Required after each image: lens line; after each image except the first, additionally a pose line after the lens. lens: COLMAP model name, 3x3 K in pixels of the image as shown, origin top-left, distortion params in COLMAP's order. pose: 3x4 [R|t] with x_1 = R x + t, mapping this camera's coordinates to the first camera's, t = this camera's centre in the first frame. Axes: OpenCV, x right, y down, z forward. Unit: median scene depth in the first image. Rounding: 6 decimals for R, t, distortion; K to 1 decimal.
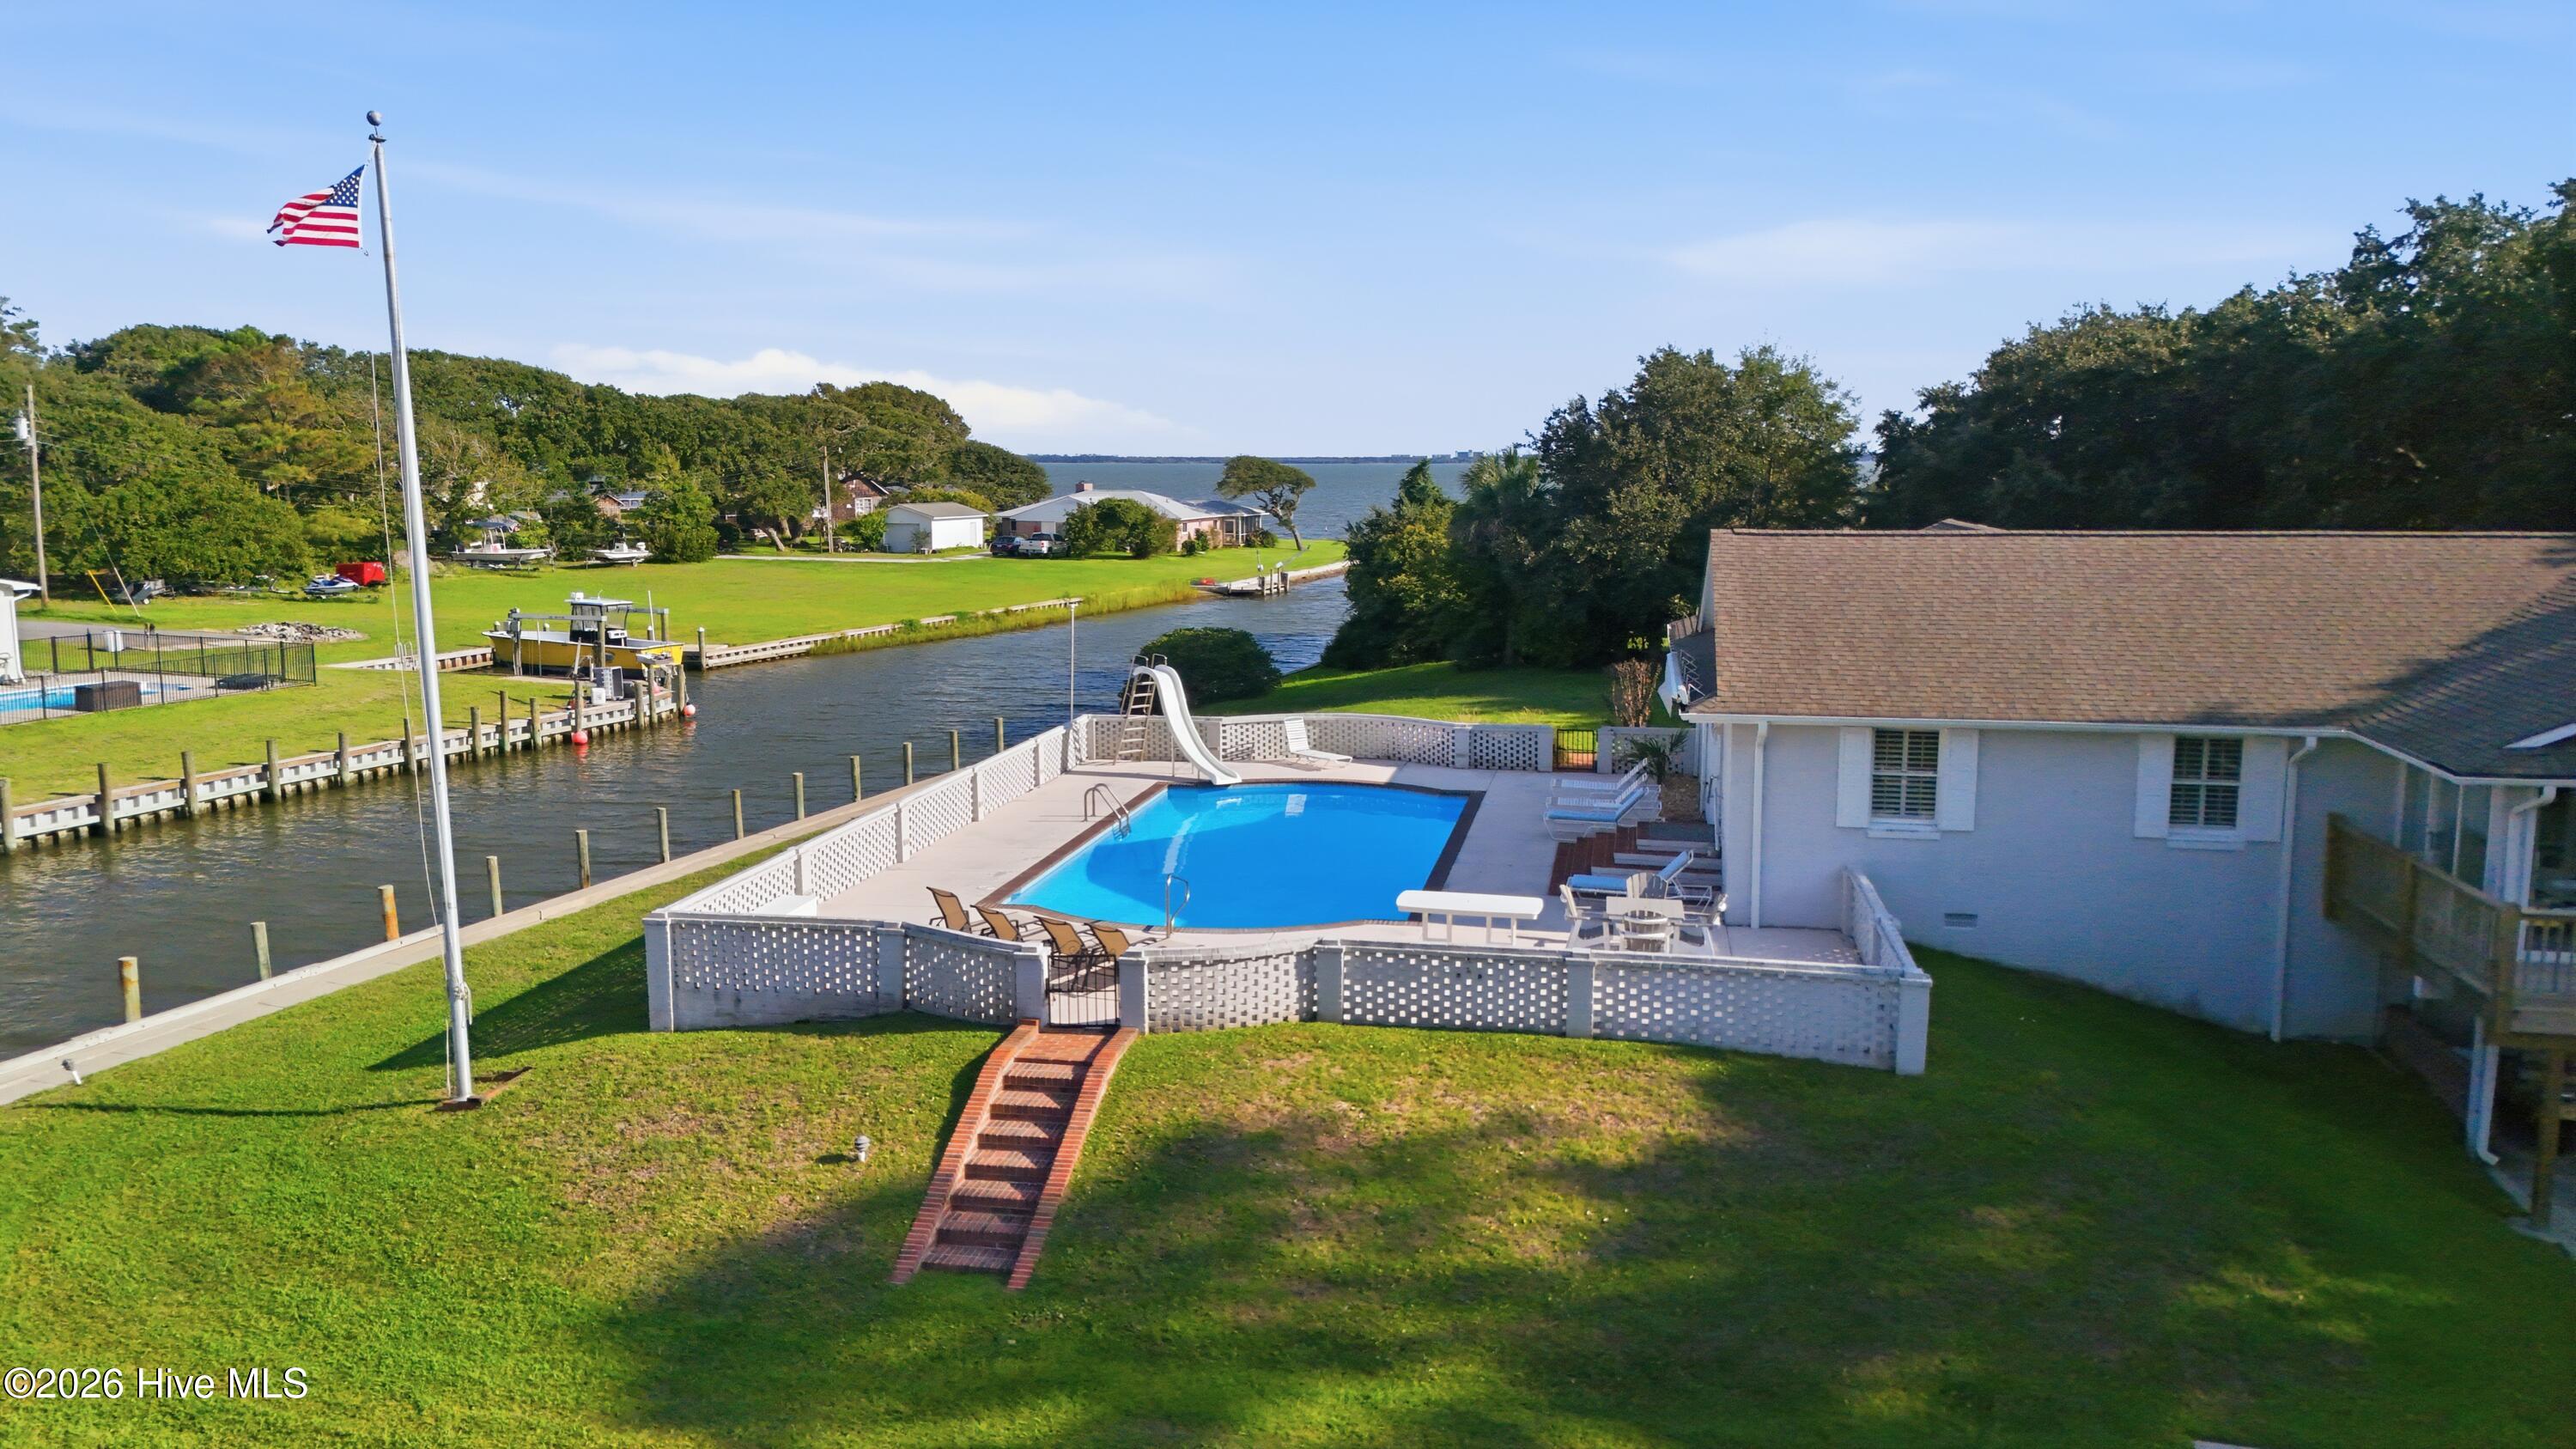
lens RADIAL K [[1894.4, 0, 1297.1], [0, 1894.4, 722.4], [0, 0, 1]] dist [0.029954, 0.000592]
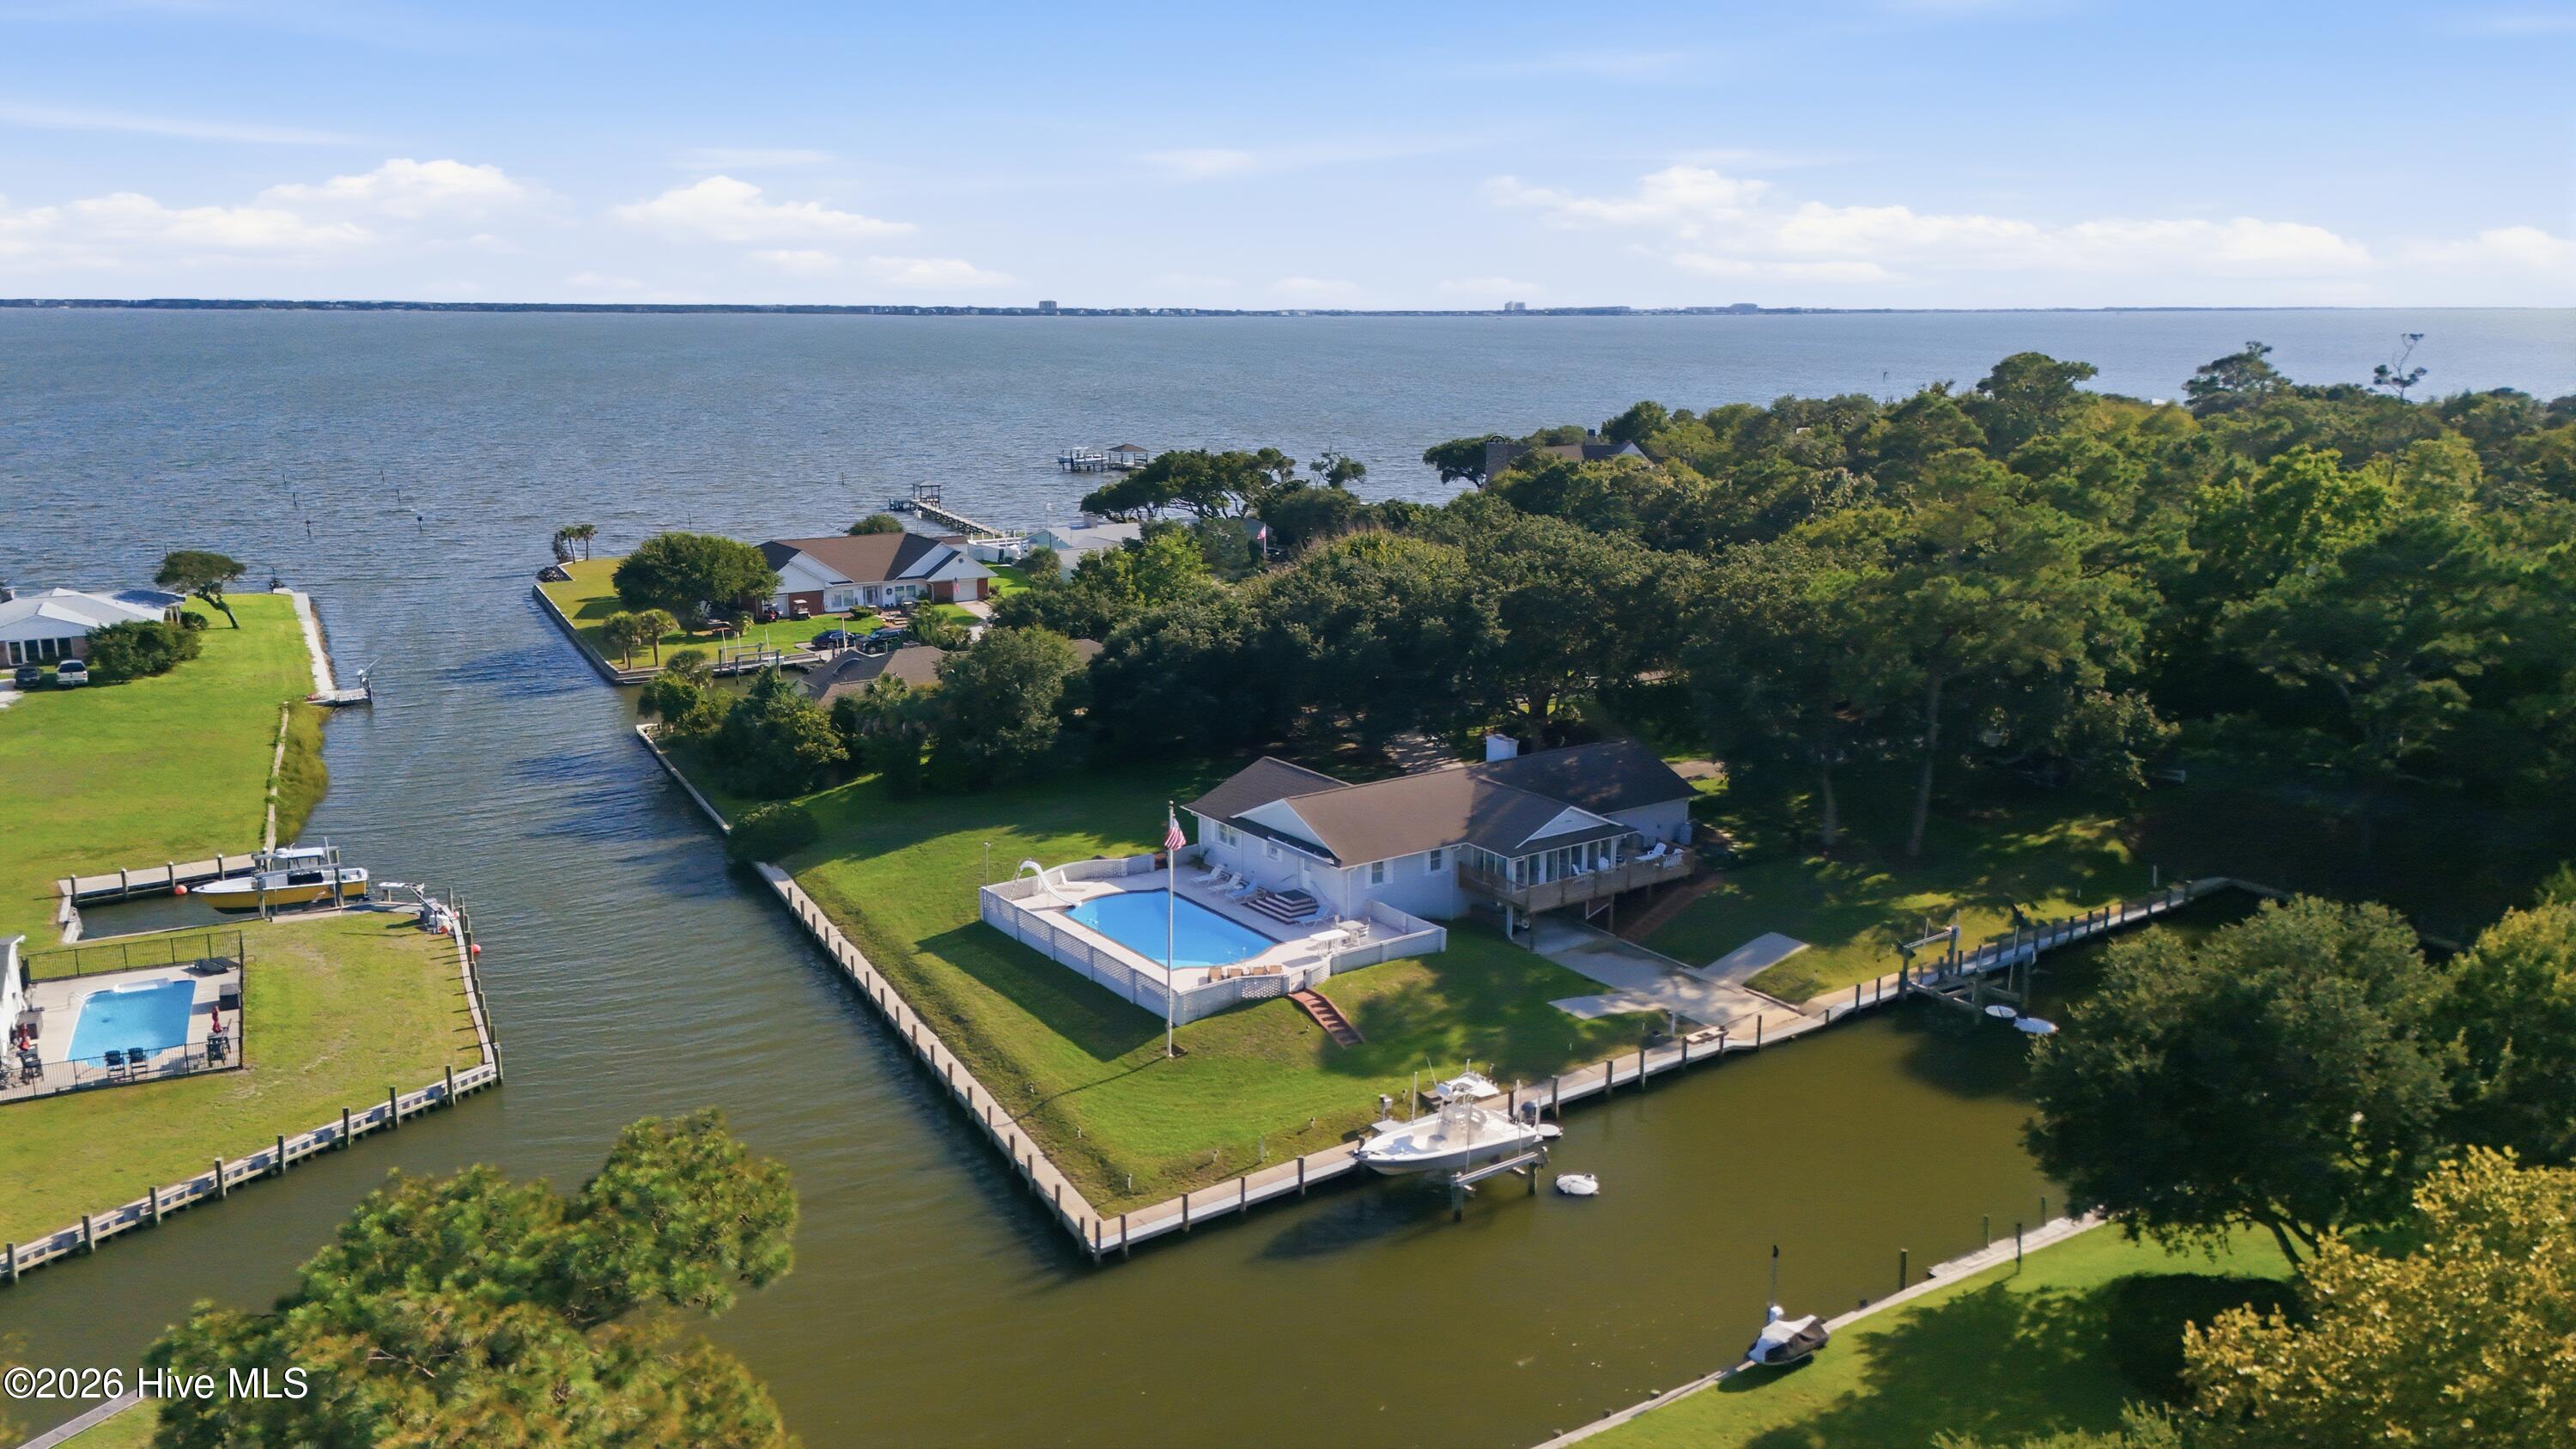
lens RADIAL K [[1886.1, 0, 1324.1], [0, 1886.1, 729.4], [0, 0, 1]] dist [0.010658, 0.001573]
pose [[0.679340, -0.156114, 0.717026, -1.125176], [0.092357, 0.987528, 0.127507, -0.350075], [-0.727989, -0.020398, 0.685286, -0.676593]]
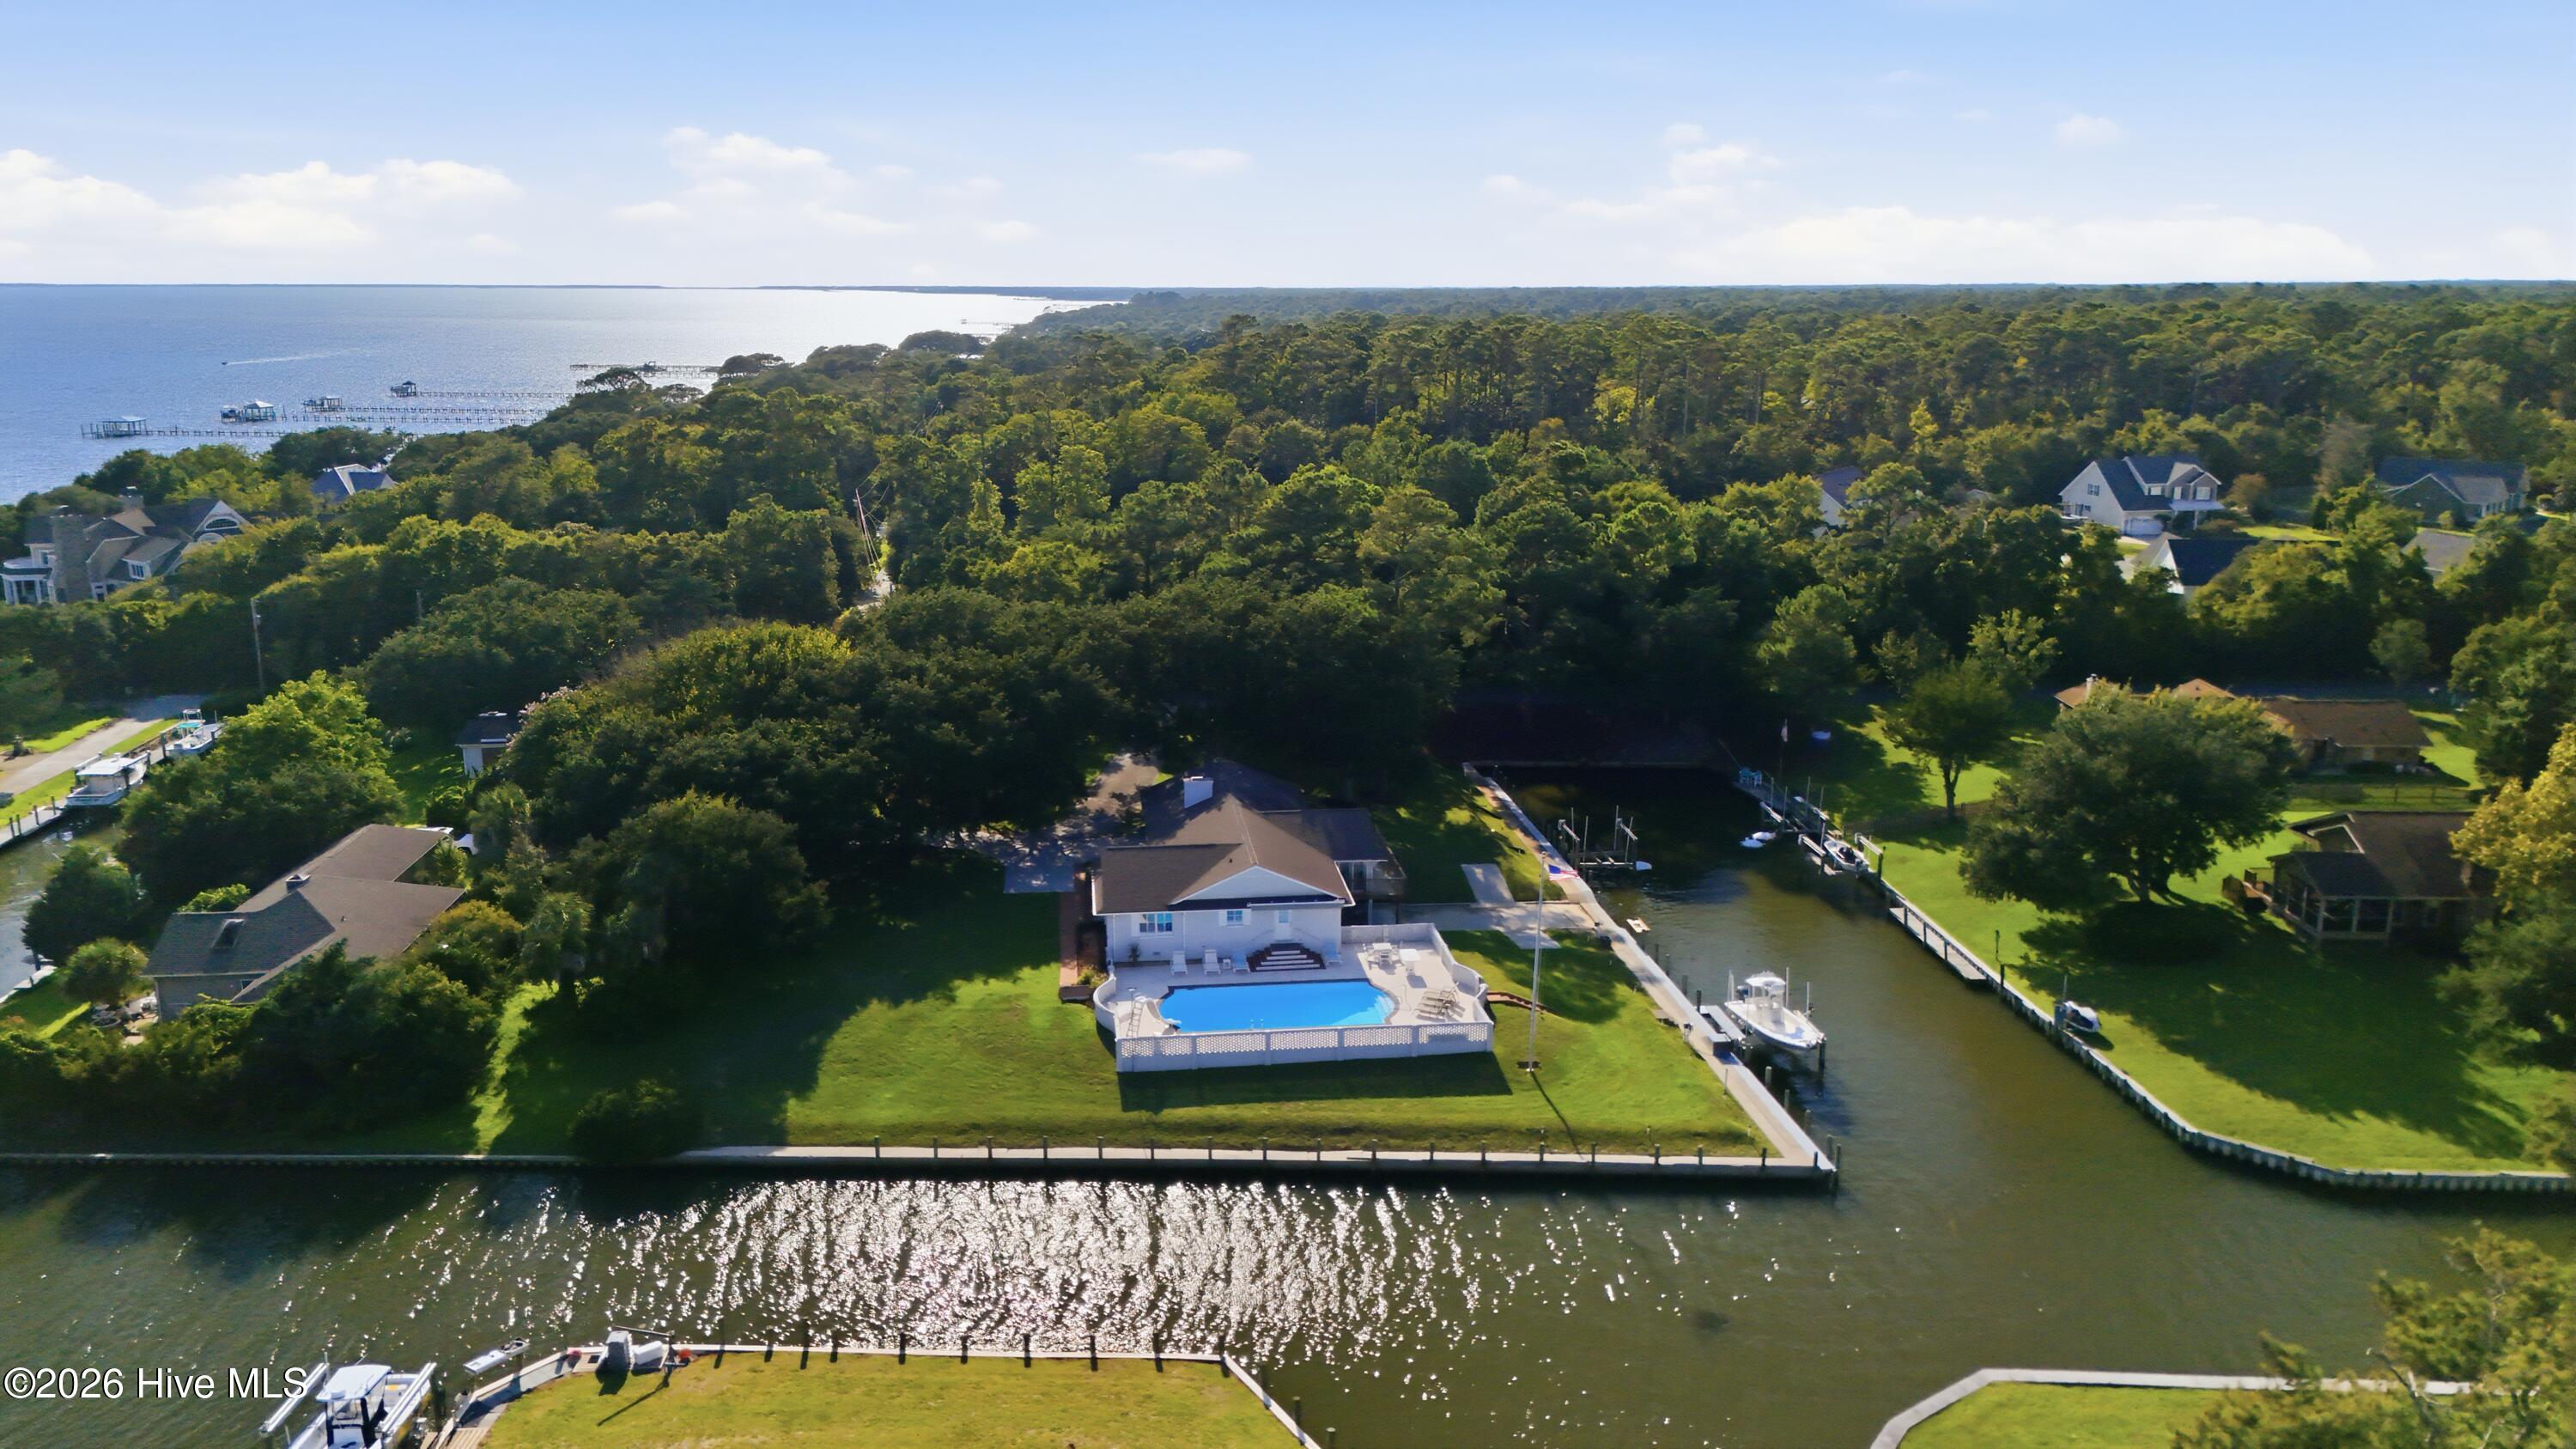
lens RADIAL K [[1894.4, 0, 1297.1], [0, 1894.4, 722.4], [0, 0, 1]] dist [0.029954, 0.000592]
pose [[-0.287357, -0.222589, 0.931601, -1.680842], [0.122620, 0.956071, 0.266258, -0.719673], [-0.949942, 0.190744, -0.247440, 1.000772]]
